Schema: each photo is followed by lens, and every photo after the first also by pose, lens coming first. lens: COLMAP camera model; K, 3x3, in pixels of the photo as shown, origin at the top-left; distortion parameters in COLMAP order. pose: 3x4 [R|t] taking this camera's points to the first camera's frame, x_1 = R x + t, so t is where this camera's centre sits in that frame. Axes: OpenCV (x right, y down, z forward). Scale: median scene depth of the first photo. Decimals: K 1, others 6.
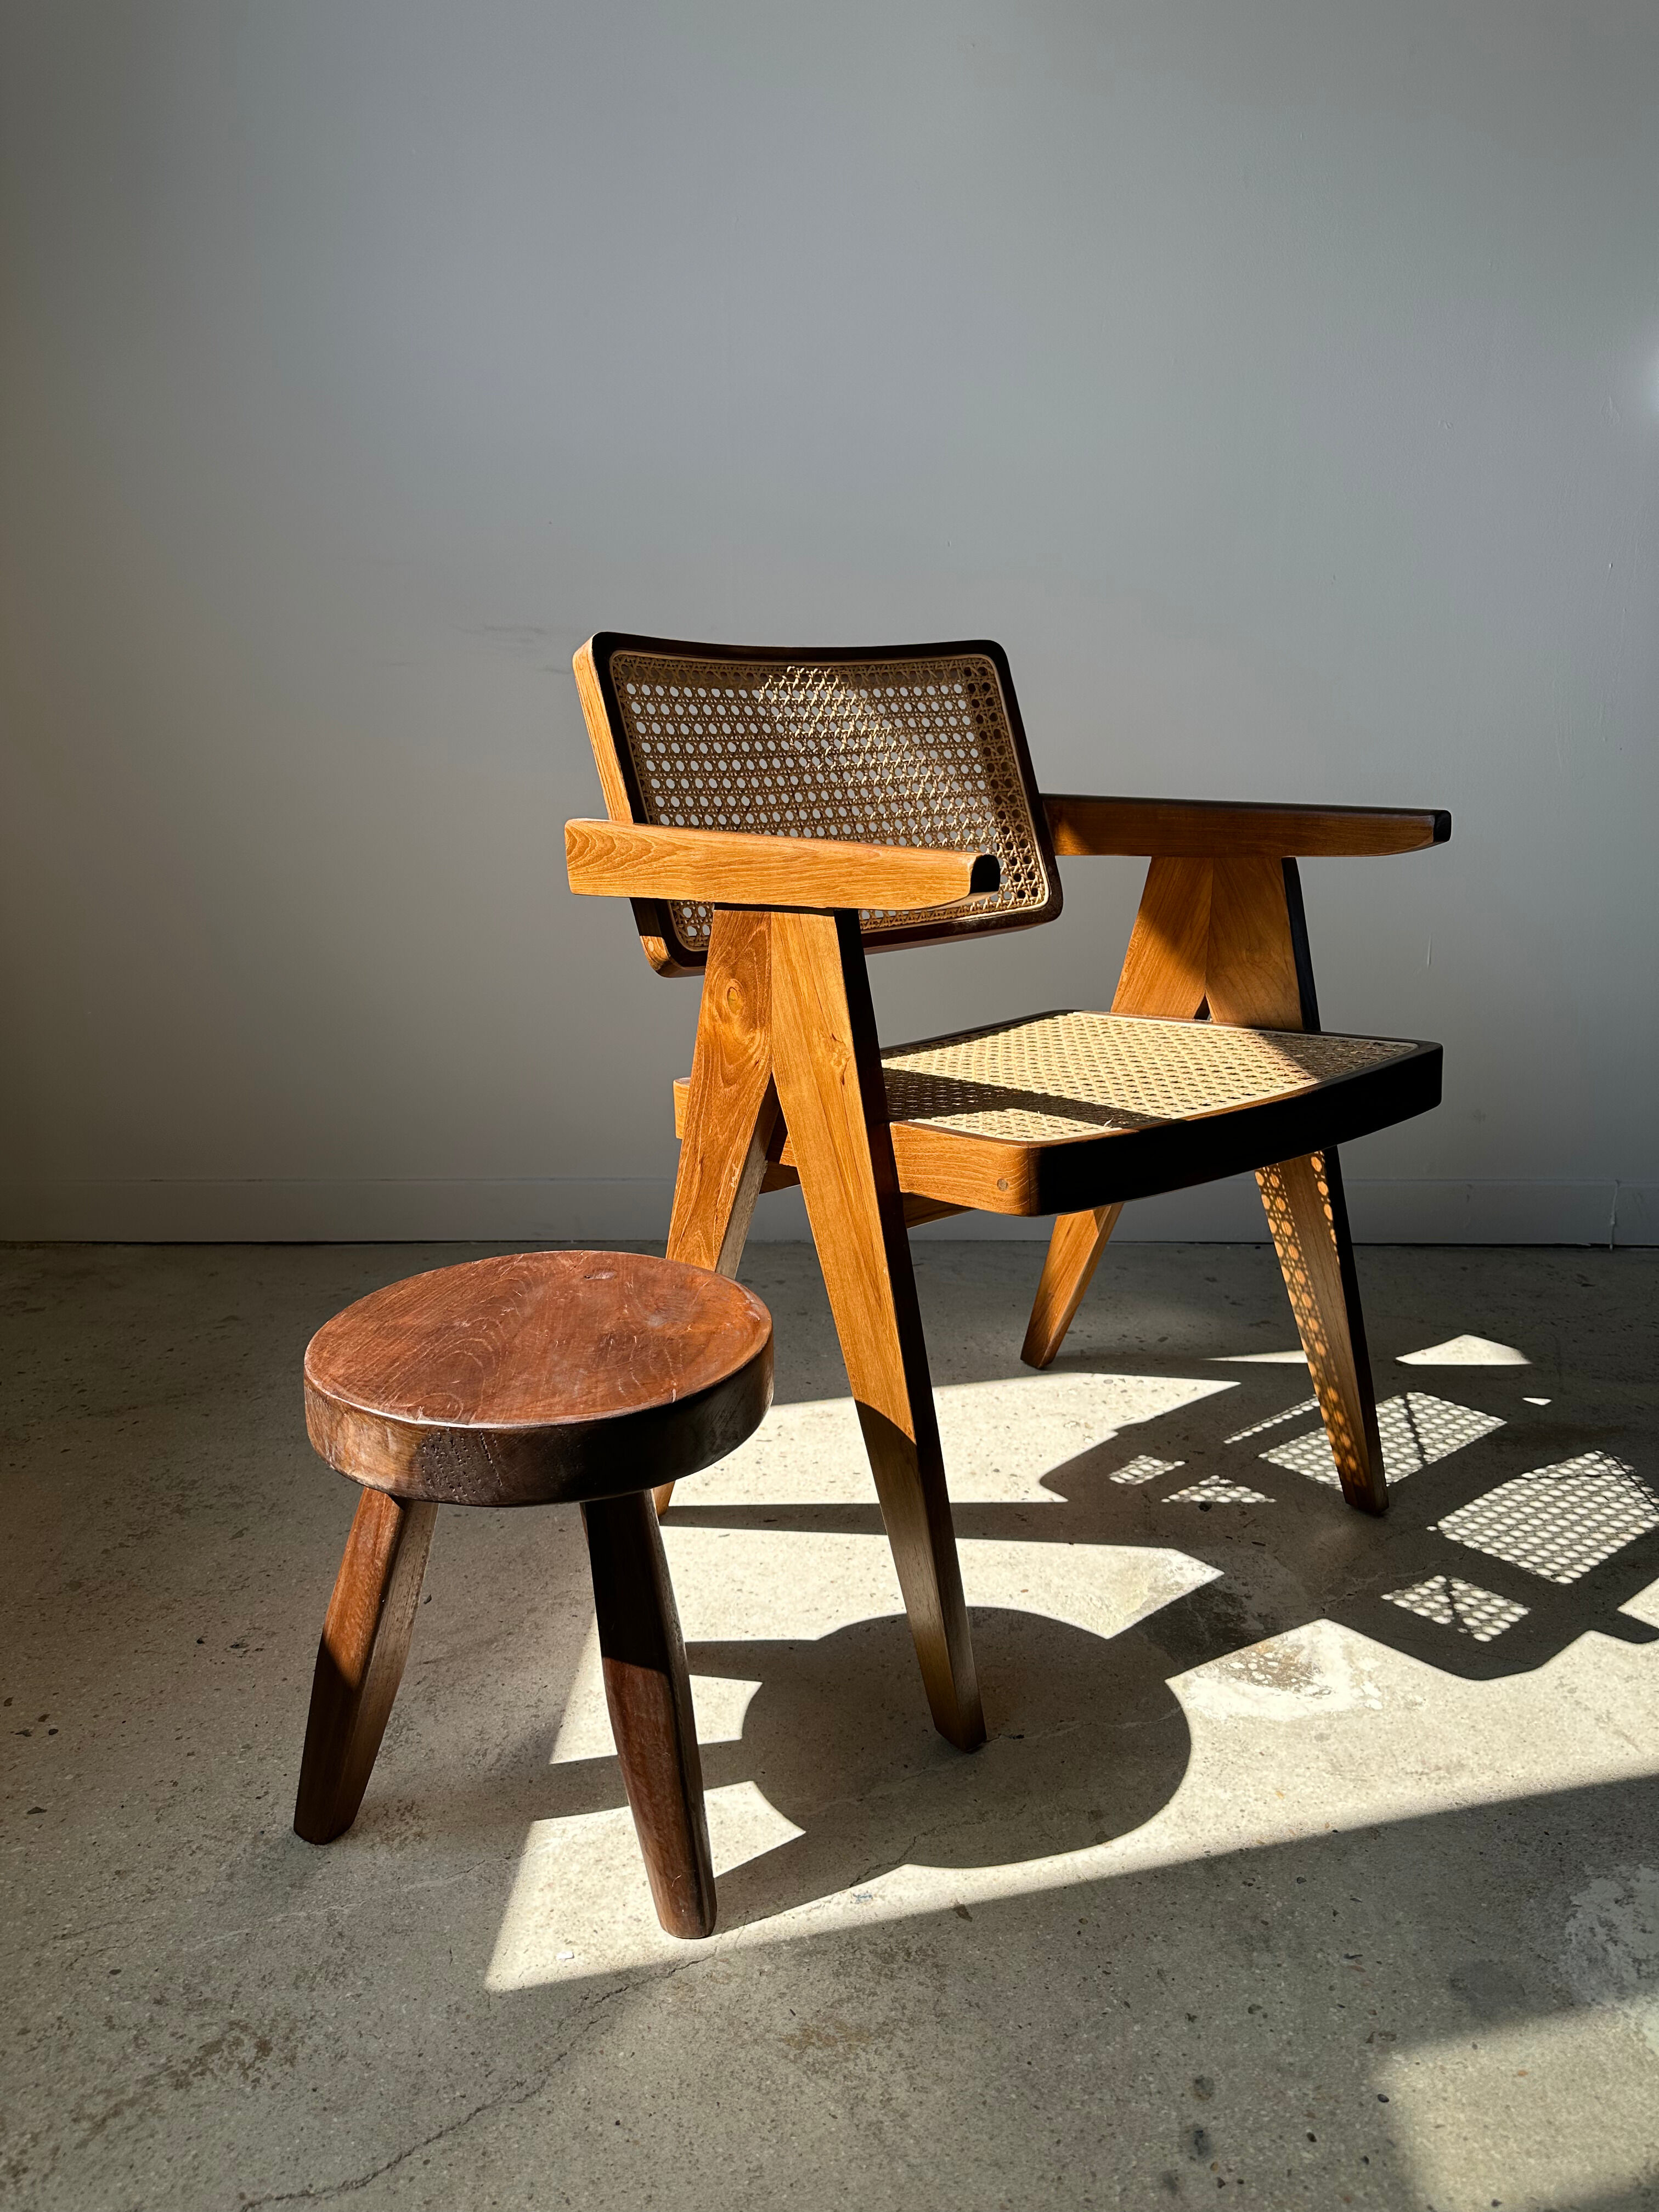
lens RADIAL K [[1592.2, 0, 822.5], [0, 1592.2, 1103.1], [0, 0, 1]] dist [0.005974, -0.014822]
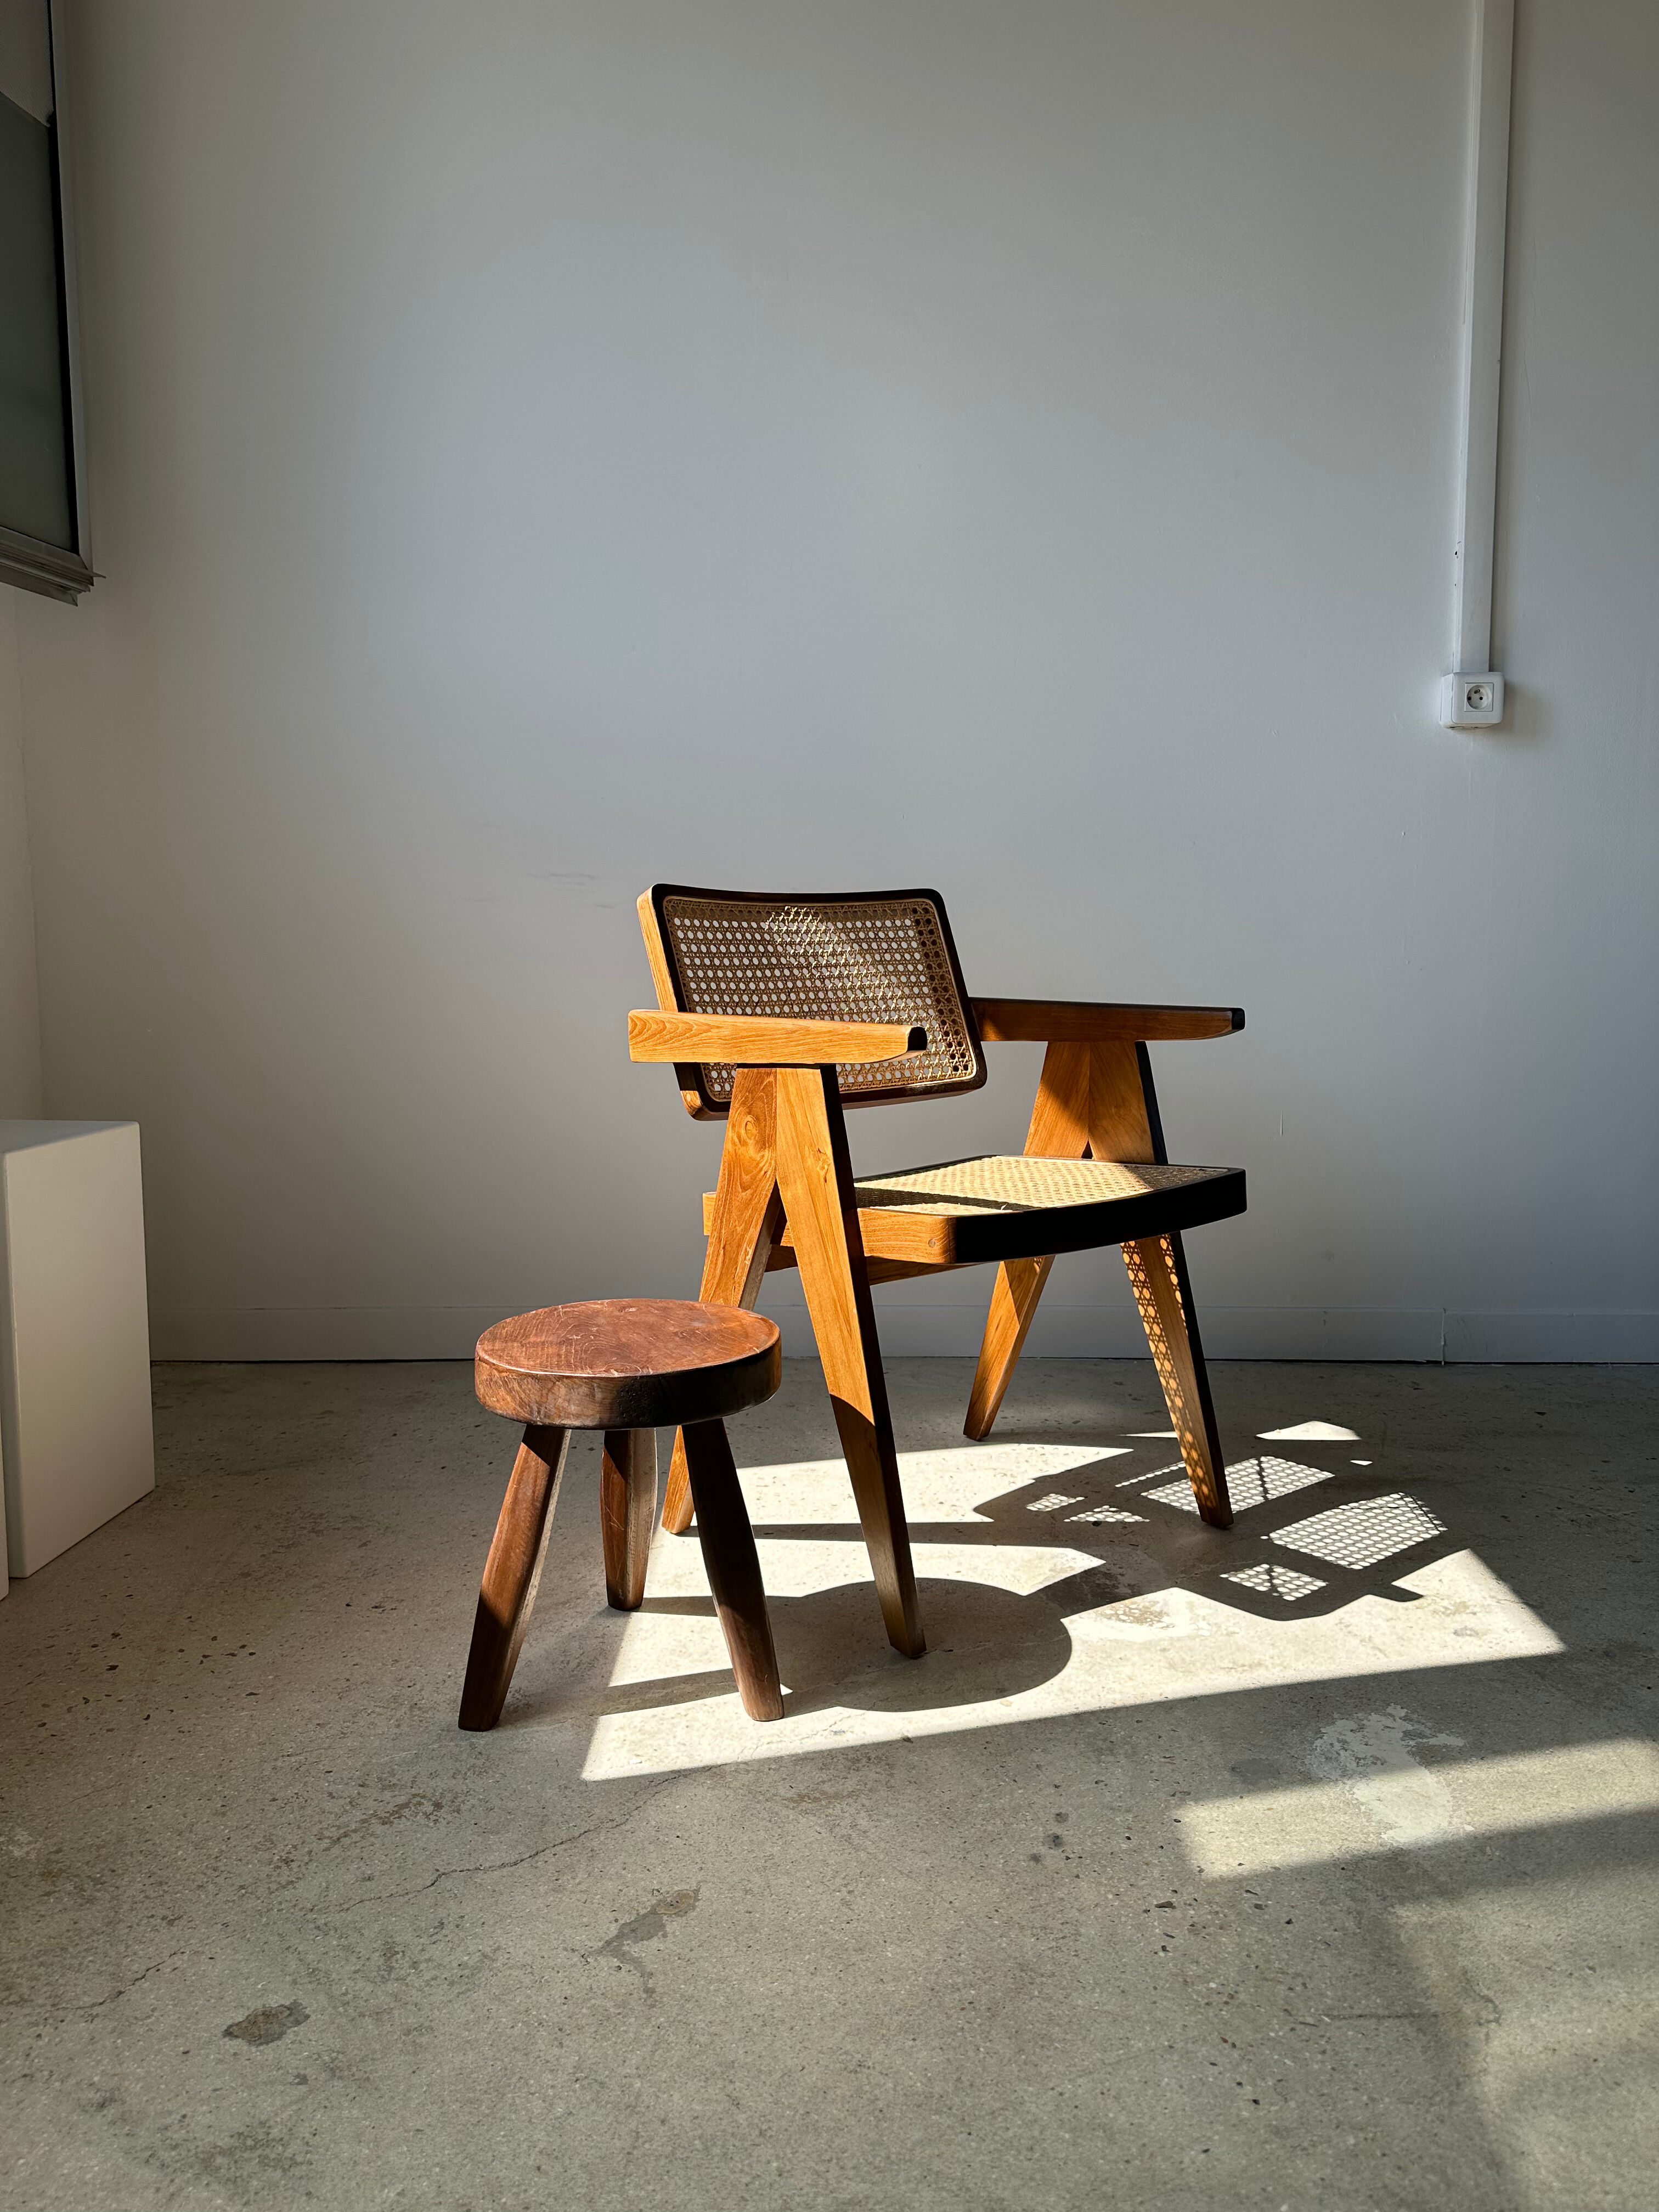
lens RADIAL K [[1592.2, 0, 839.8], [0, 1592.2, 1070.9], [0, 0, 1]] dist [0.005974, -0.014822]
pose [[0.999661, 0.004443, 0.025660, -0.011157], [-0.000378, 0.987706, -0.156322, 0.108413], [-0.026039, 0.156260, 0.987373, -0.443768]]
